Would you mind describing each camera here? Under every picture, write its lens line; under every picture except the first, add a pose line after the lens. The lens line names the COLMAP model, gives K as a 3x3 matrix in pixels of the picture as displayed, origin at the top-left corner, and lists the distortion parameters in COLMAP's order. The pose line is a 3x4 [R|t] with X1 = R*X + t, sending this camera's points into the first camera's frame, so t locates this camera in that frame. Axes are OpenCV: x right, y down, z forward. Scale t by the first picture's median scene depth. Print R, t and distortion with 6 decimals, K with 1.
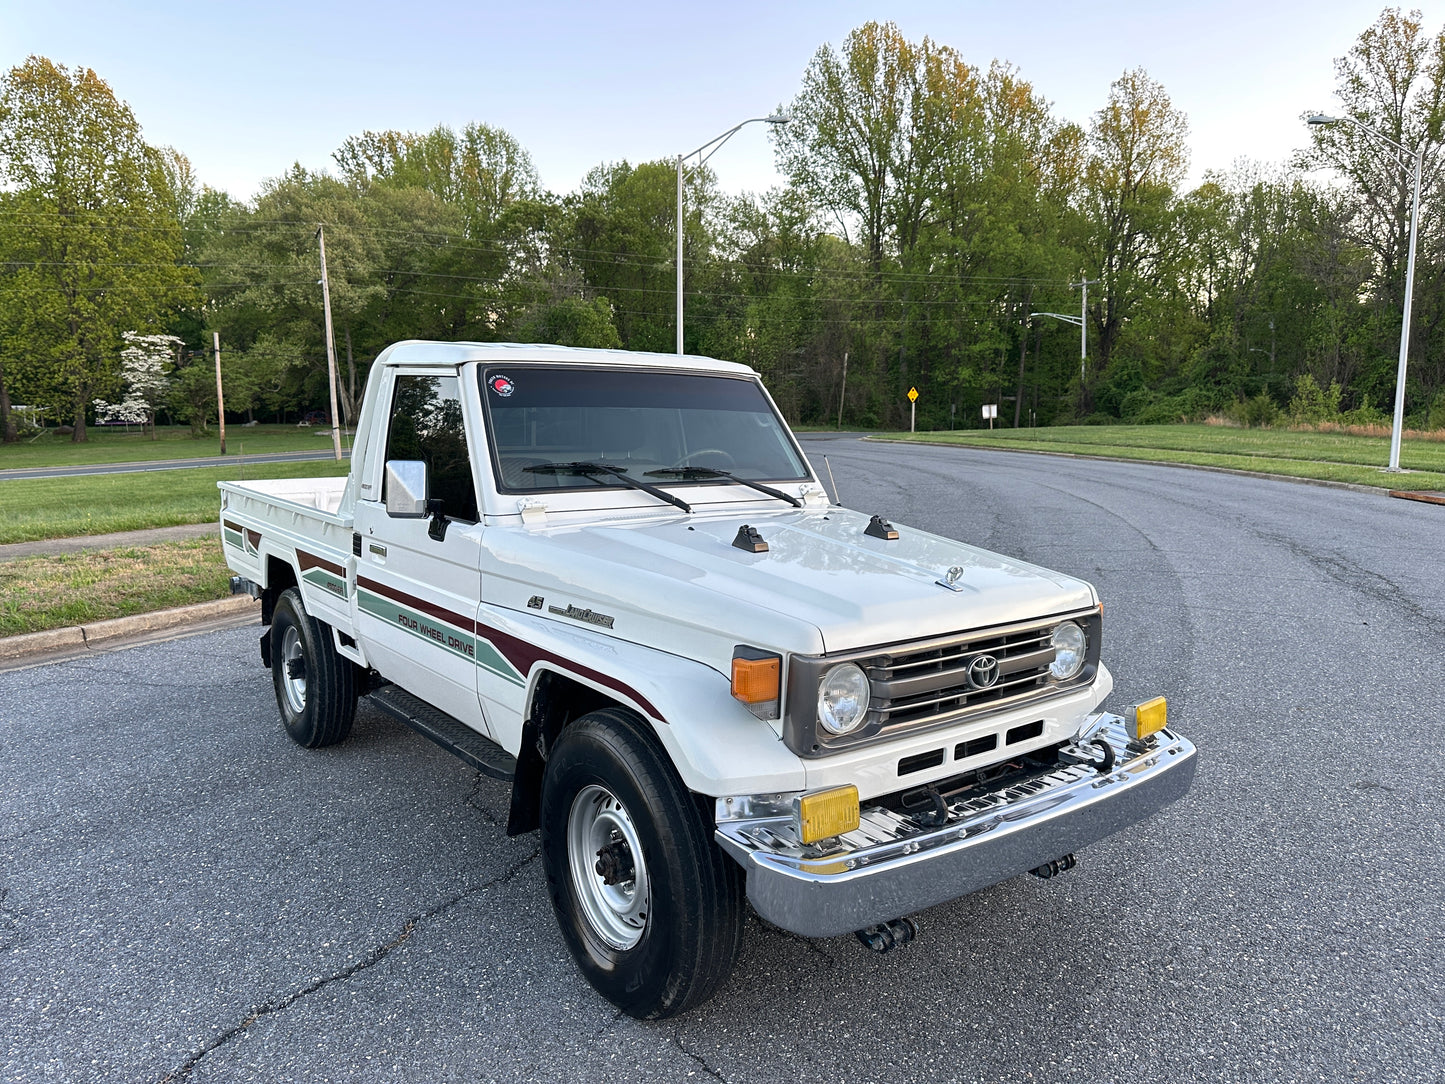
lens RADIAL K [[1024.3, 0, 717.0], [0, 1024.3, 532.9], [0, 0, 1]] dist [0.049464, -0.062821]
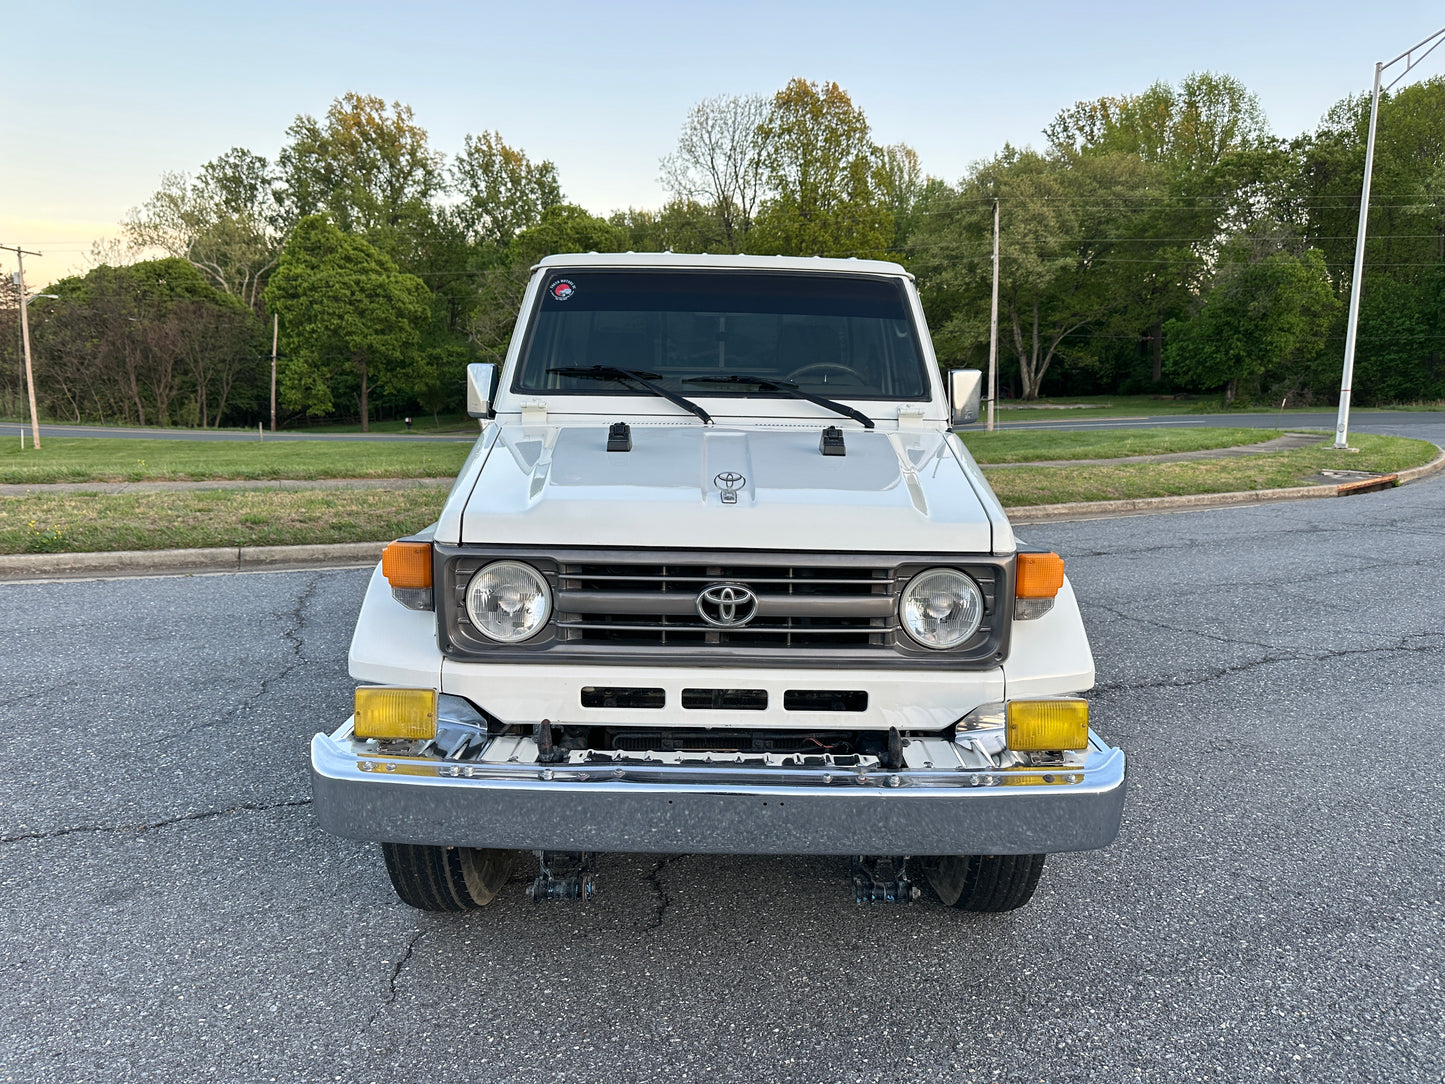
lens RADIAL K [[1031.0, 0, 728.6], [0, 1031.0, 542.1], [0, 0, 1]] dist [0.012405, -0.008489]
pose [[0.800753, 0.096460, -0.591177, 0.022489], [-0.078621, 0.995335, 0.055911, 0.001389], [0.593813, 0.001708, 0.804601, 0.011708]]
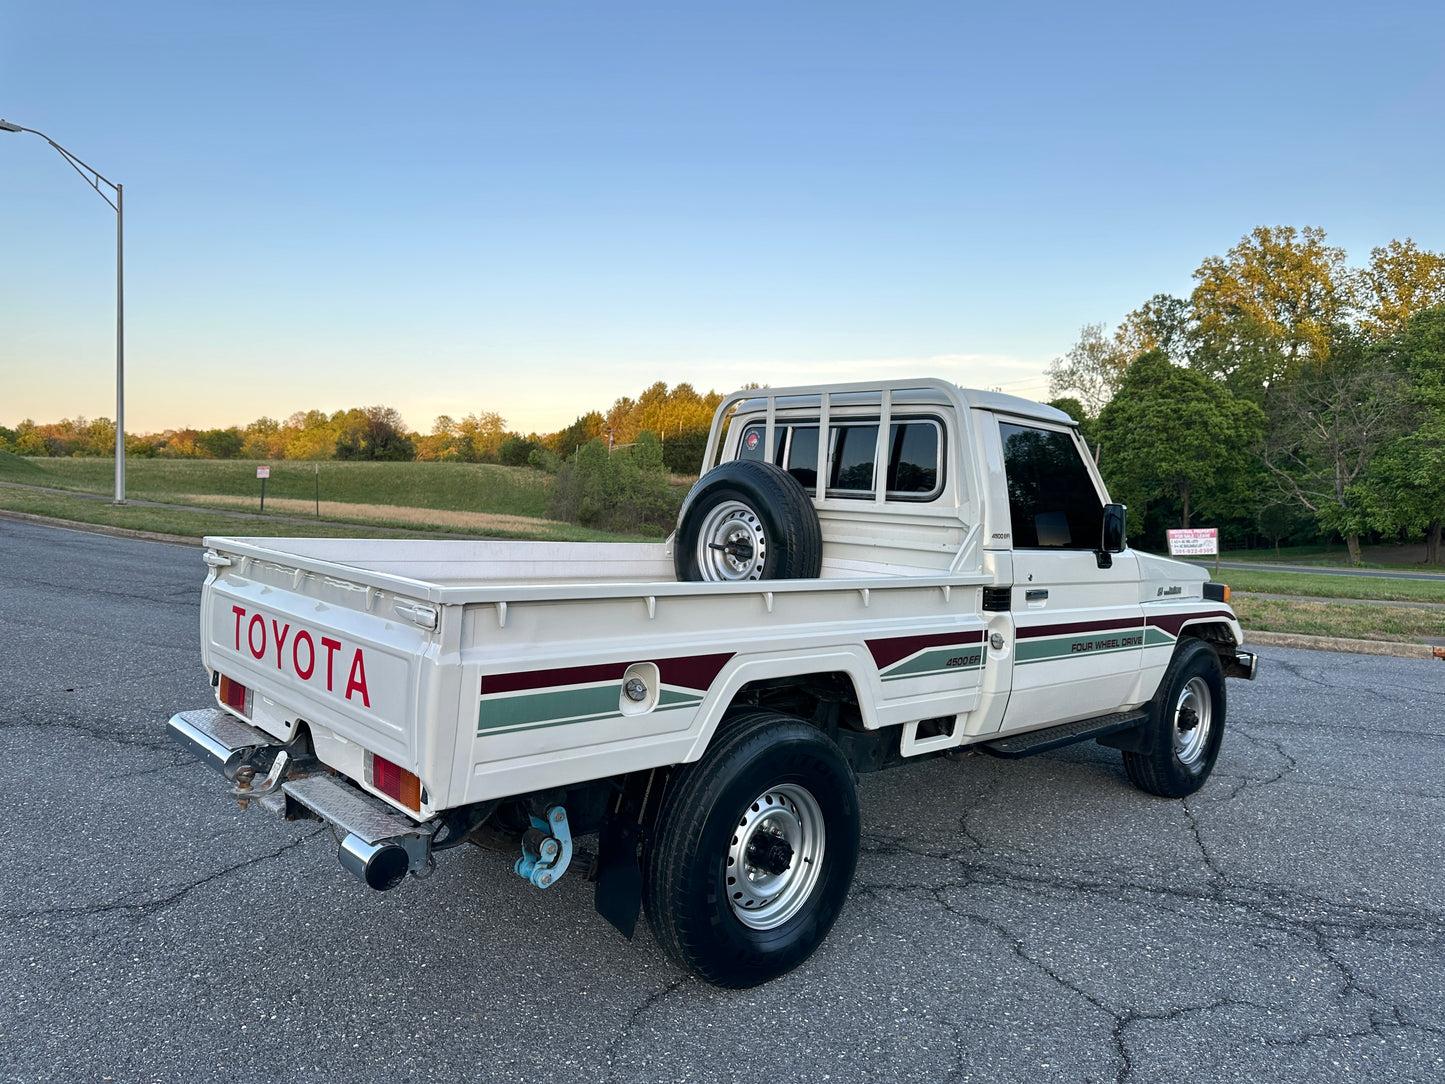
lens RADIAL K [[1024.3, 0, 717.0], [0, 1024.3, 532.9], [0, 0, 1]] dist [0.049464, -0.062821]
pose [[-0.007057, 0.038586, -0.999230, 0.138766], [-0.150567, 0.987822, 0.039209, -0.013410], [0.988575, 0.150728, -0.001161, 0.143948]]
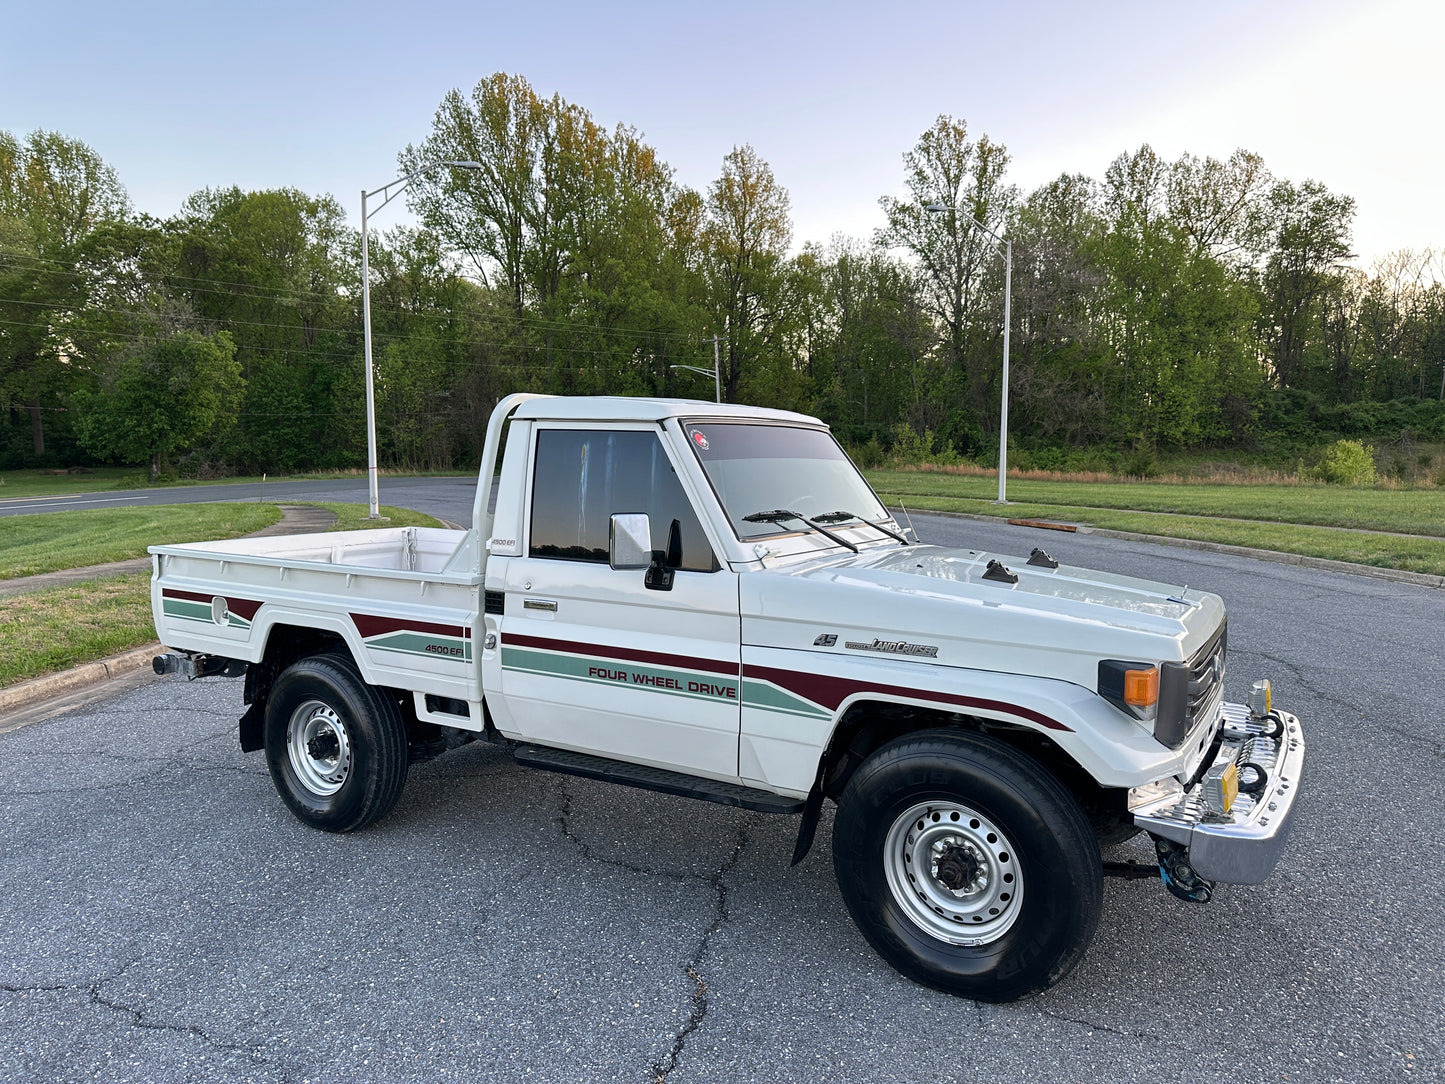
lens RADIAL K [[1016.5, 0, 723.7], [0, 1016.5, 549.4], [0, 0, 1]] dist [0.046716, -0.060743]
pose [[0.934300, -0.040562, 0.354172, -0.022810], [0.049945, 0.998601, -0.017387, -0.000482], [-0.352971, 0.033934, 0.935019, 0.001653]]
